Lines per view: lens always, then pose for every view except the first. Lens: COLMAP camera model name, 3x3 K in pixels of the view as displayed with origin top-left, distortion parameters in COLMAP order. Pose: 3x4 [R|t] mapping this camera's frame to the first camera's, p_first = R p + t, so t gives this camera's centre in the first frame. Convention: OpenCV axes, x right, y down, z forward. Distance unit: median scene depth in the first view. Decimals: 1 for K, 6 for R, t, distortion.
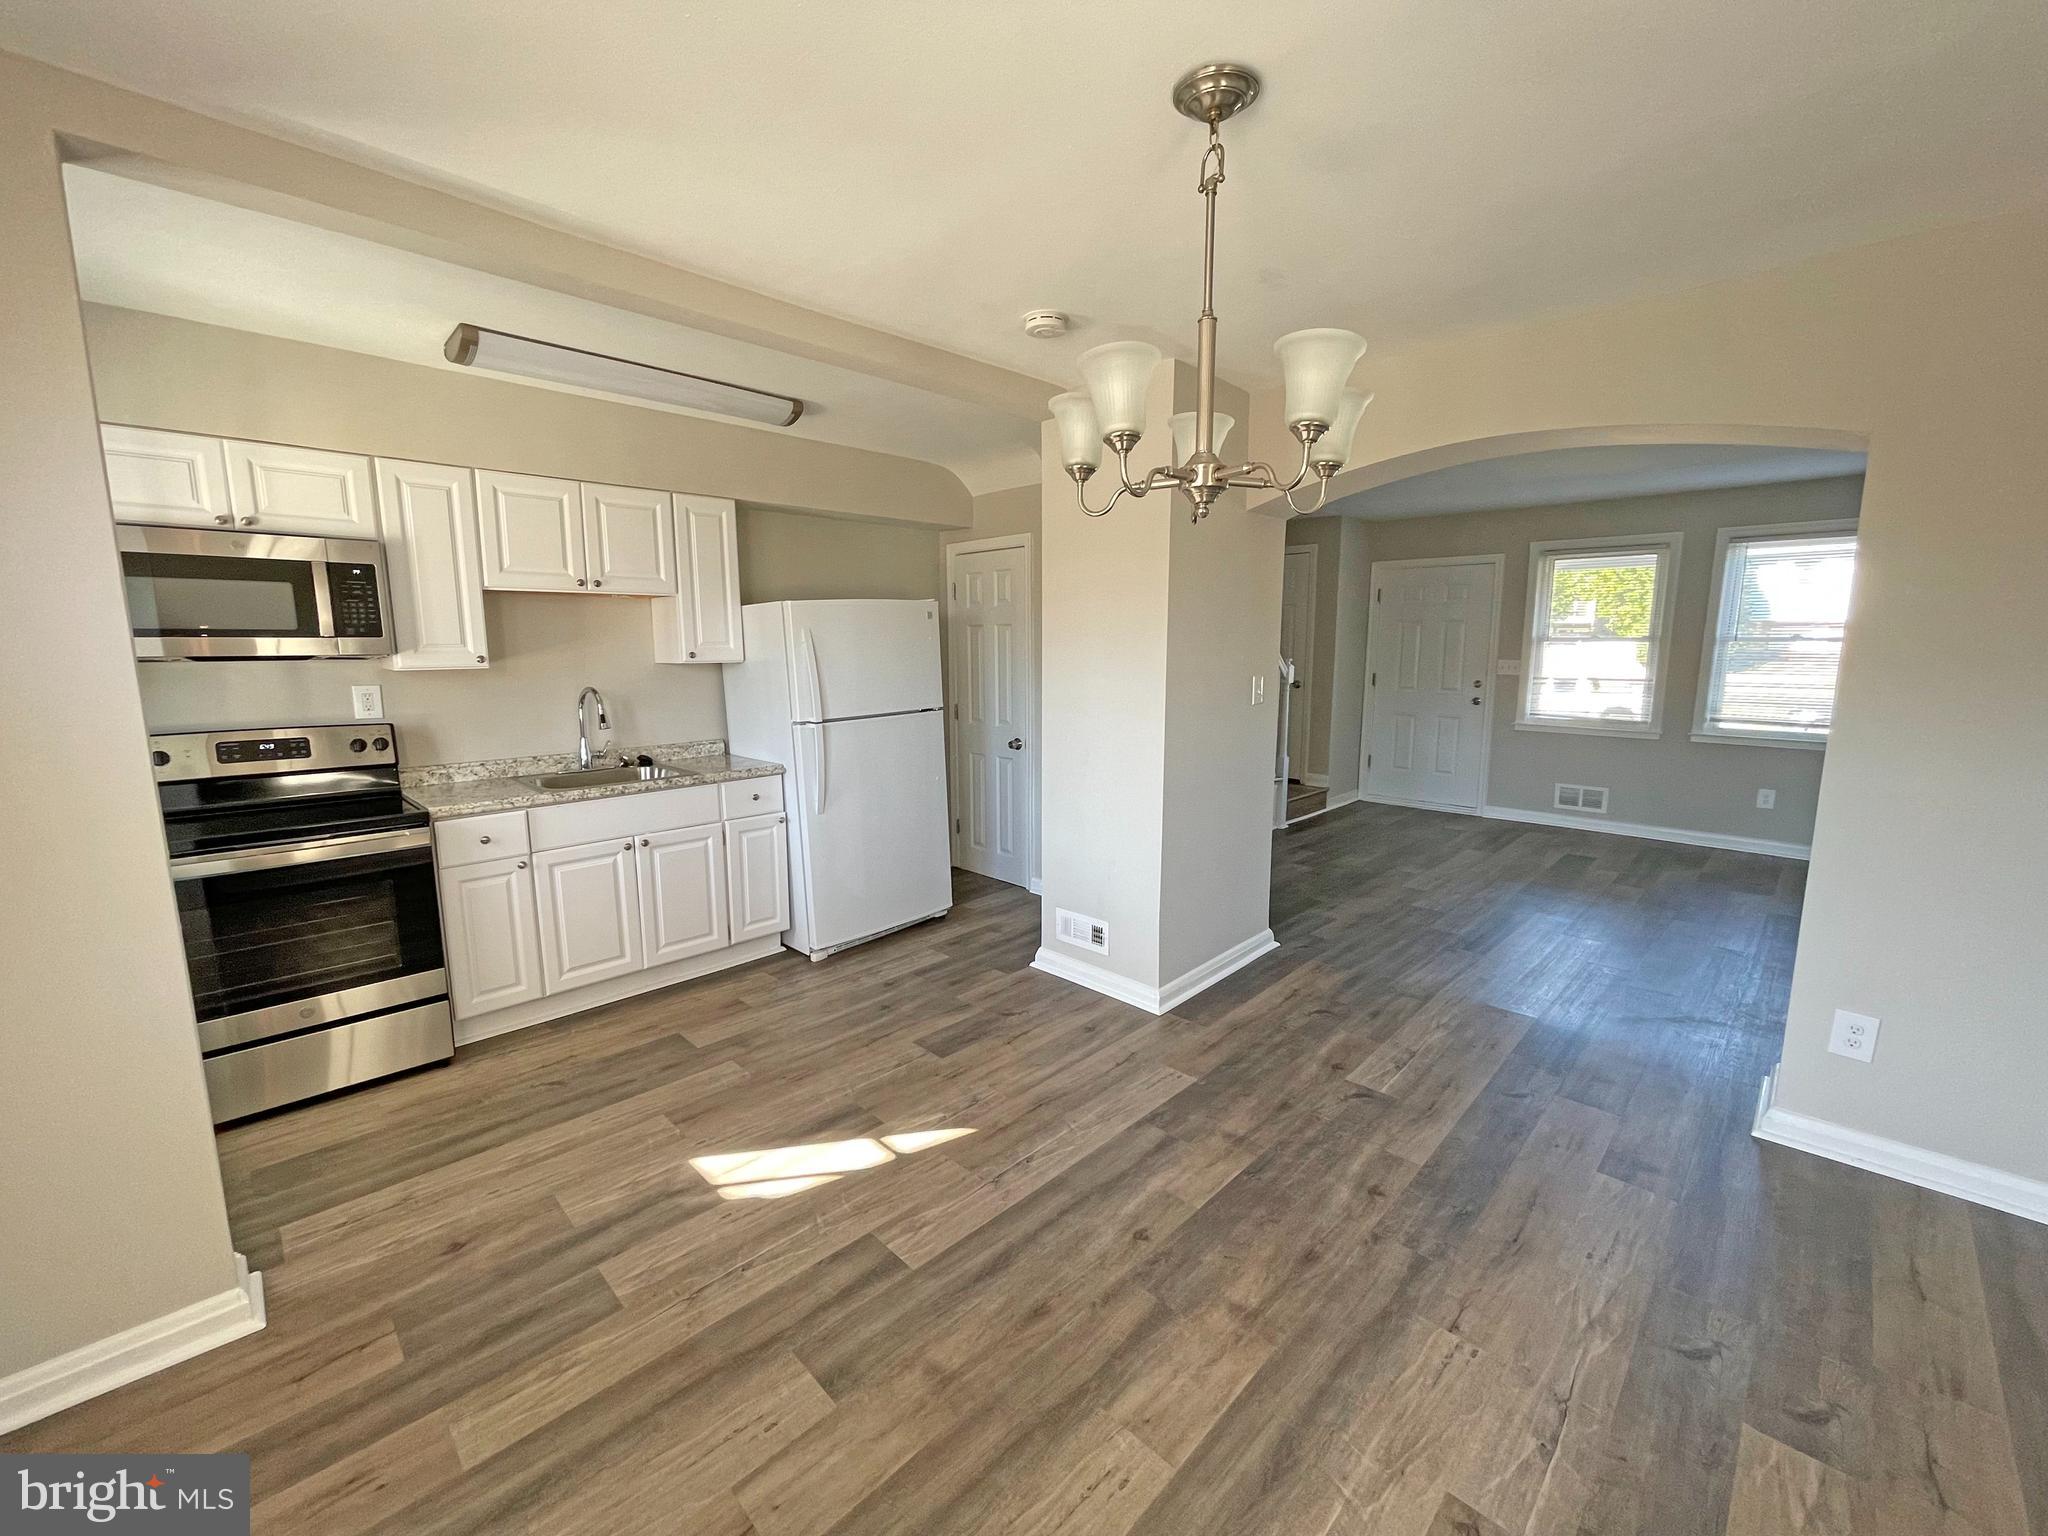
lens RADIAL K [[824.1, 0, 1017.9], [0, 824.1, 769.7], [0, 0, 1]] dist [-0.003270, -0.000139]
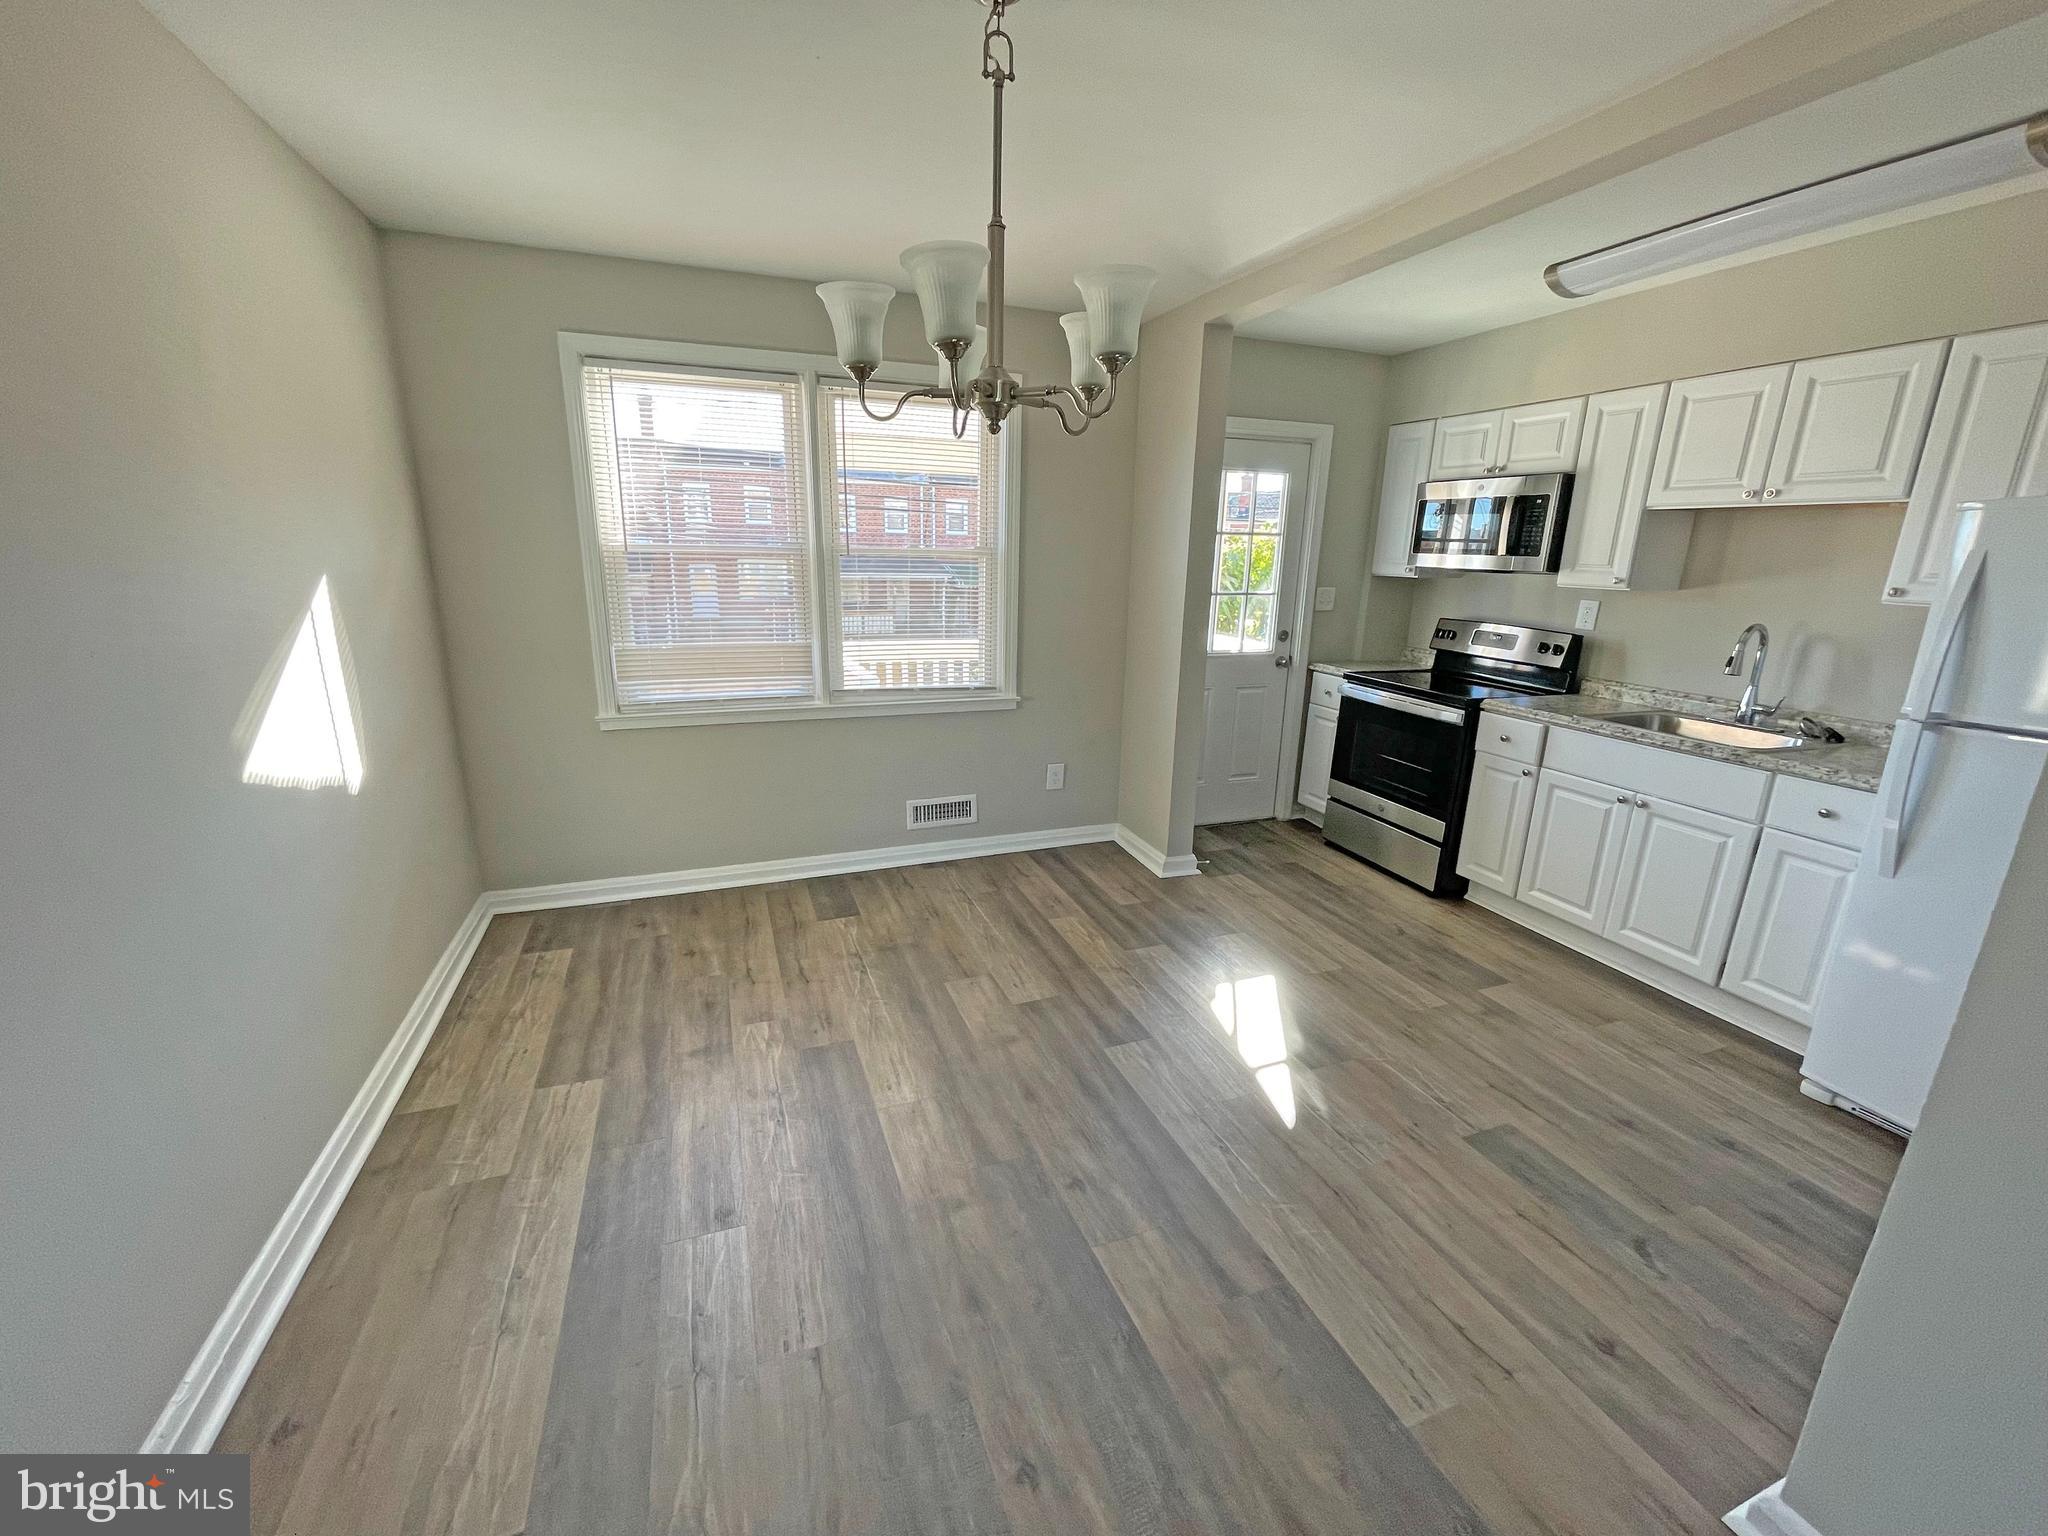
lens RADIAL K [[824.1, 0, 1017.9], [0, 824.1, 769.7], [0, 0, 1]] dist [-0.003270, -0.000139]
pose [[-0.409639, 0.236716, -0.881000, 0.603671], [-0.159103, 0.932407, 0.324506, -0.128257], [0.898266, 0.273100, -0.344288, 0.748106]]
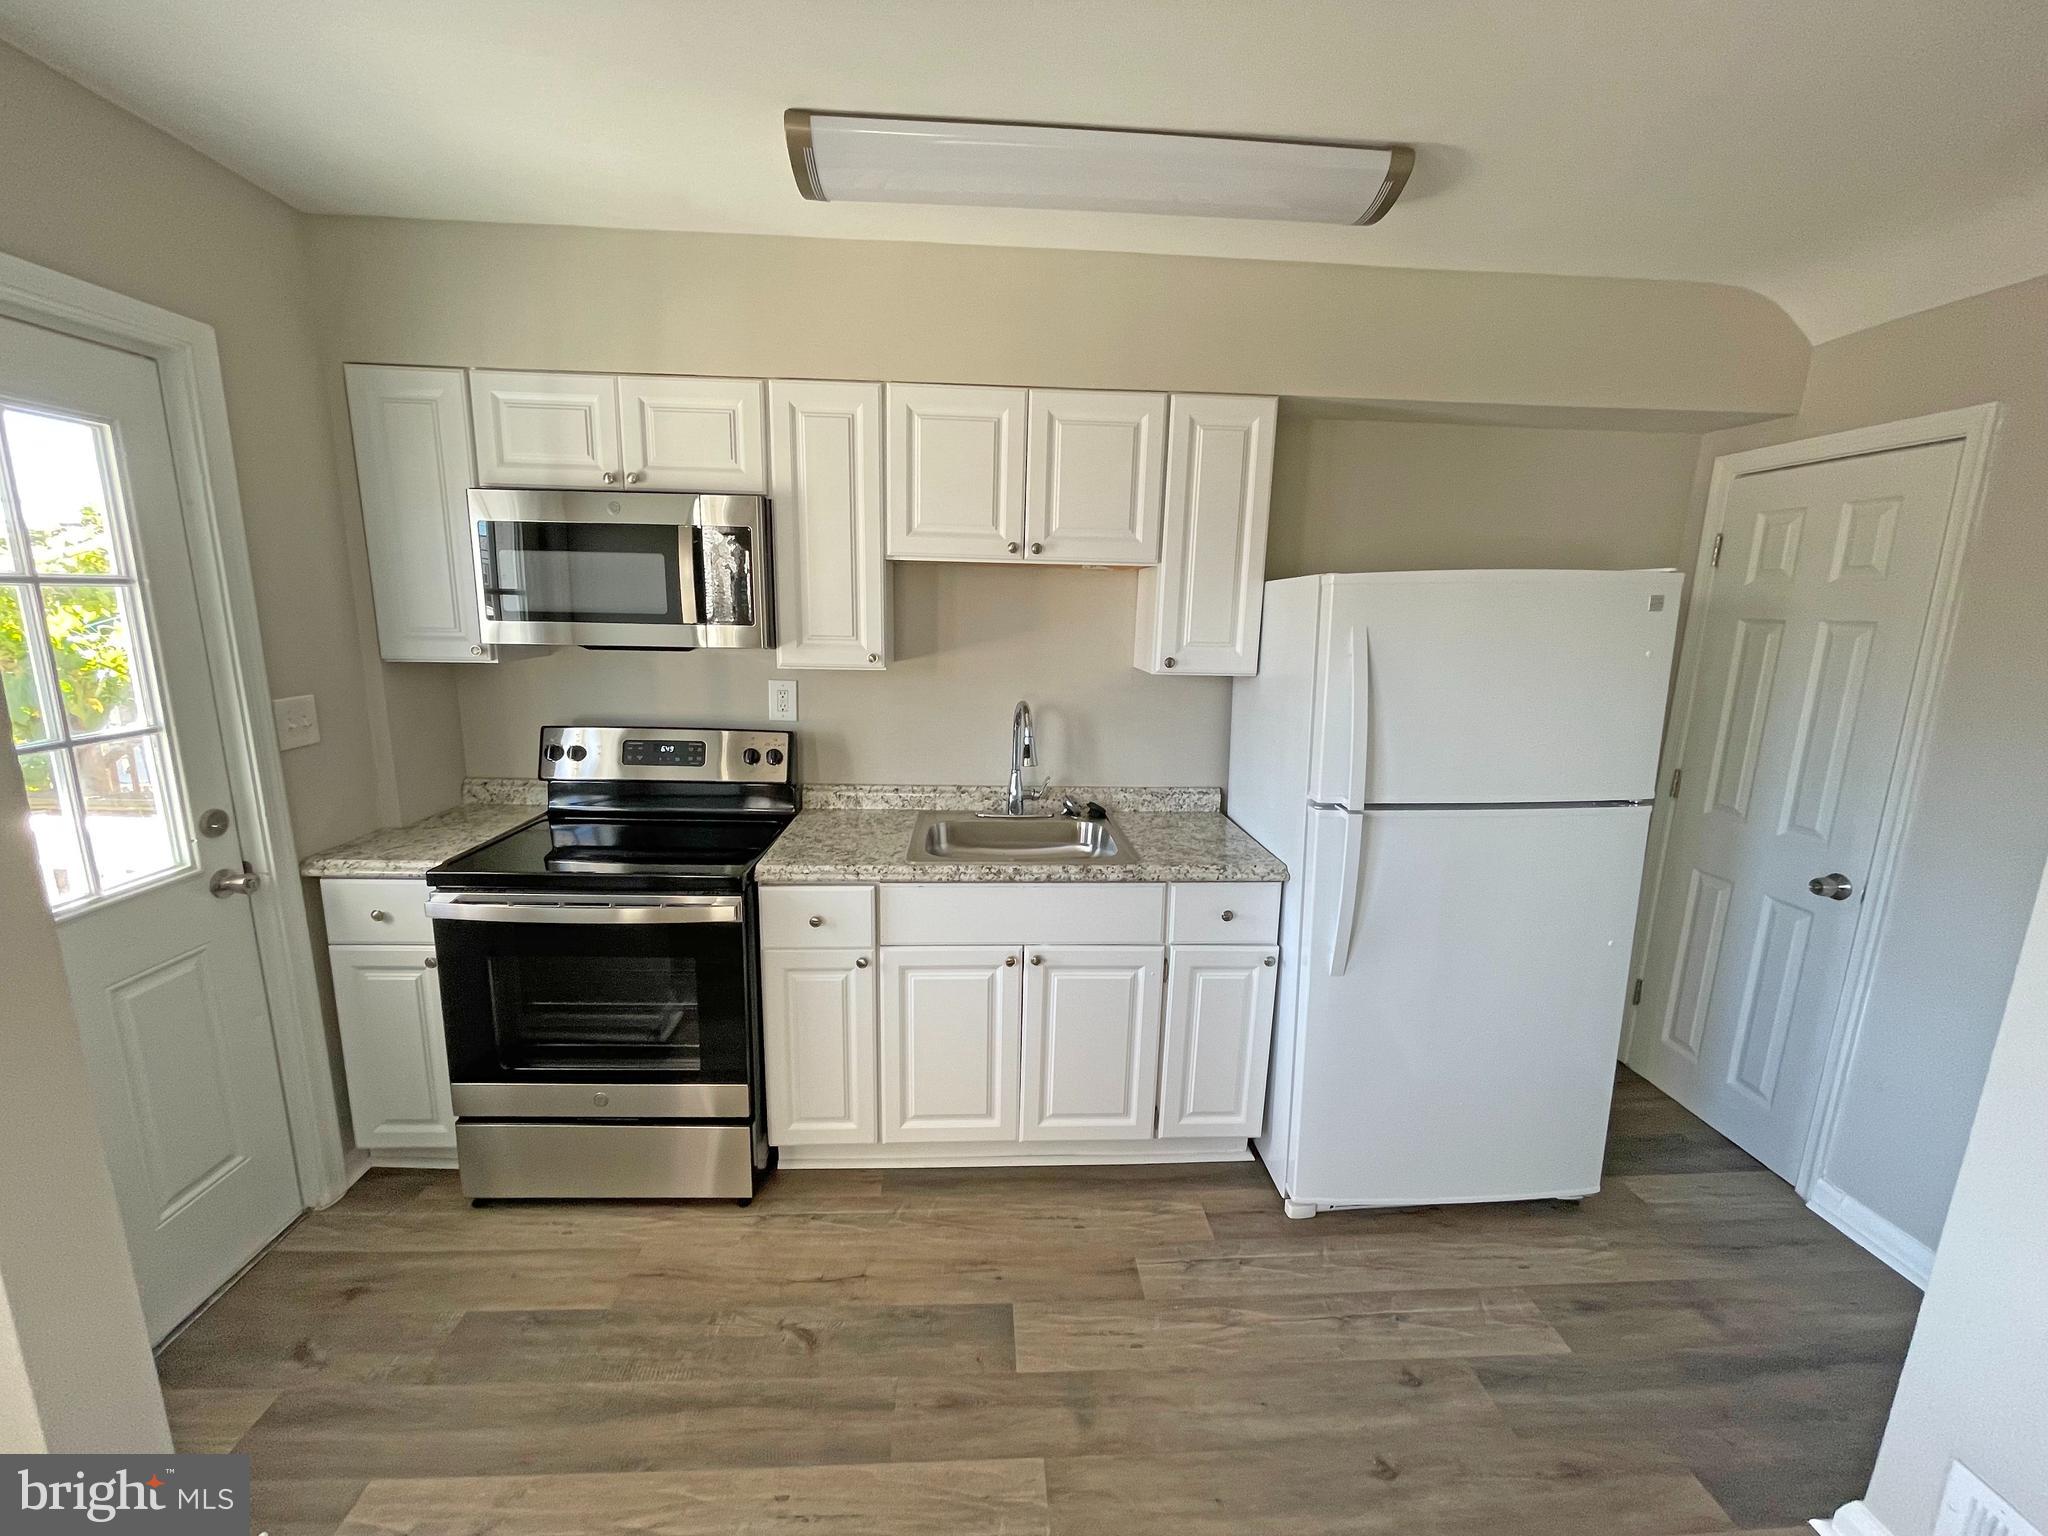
lens RADIAL K [[828.4, 0, 1016.0], [0, 828.4, 761.6], [0, 0, 1]] dist [-0.003082, -0.000314]
pose [[0.744013, 0.148129, -0.651538, -0.077570], [-0.127429, 0.988675, 0.079263, -0.118037], [0.655901, 0.024052, 0.754464, 0.540425]]
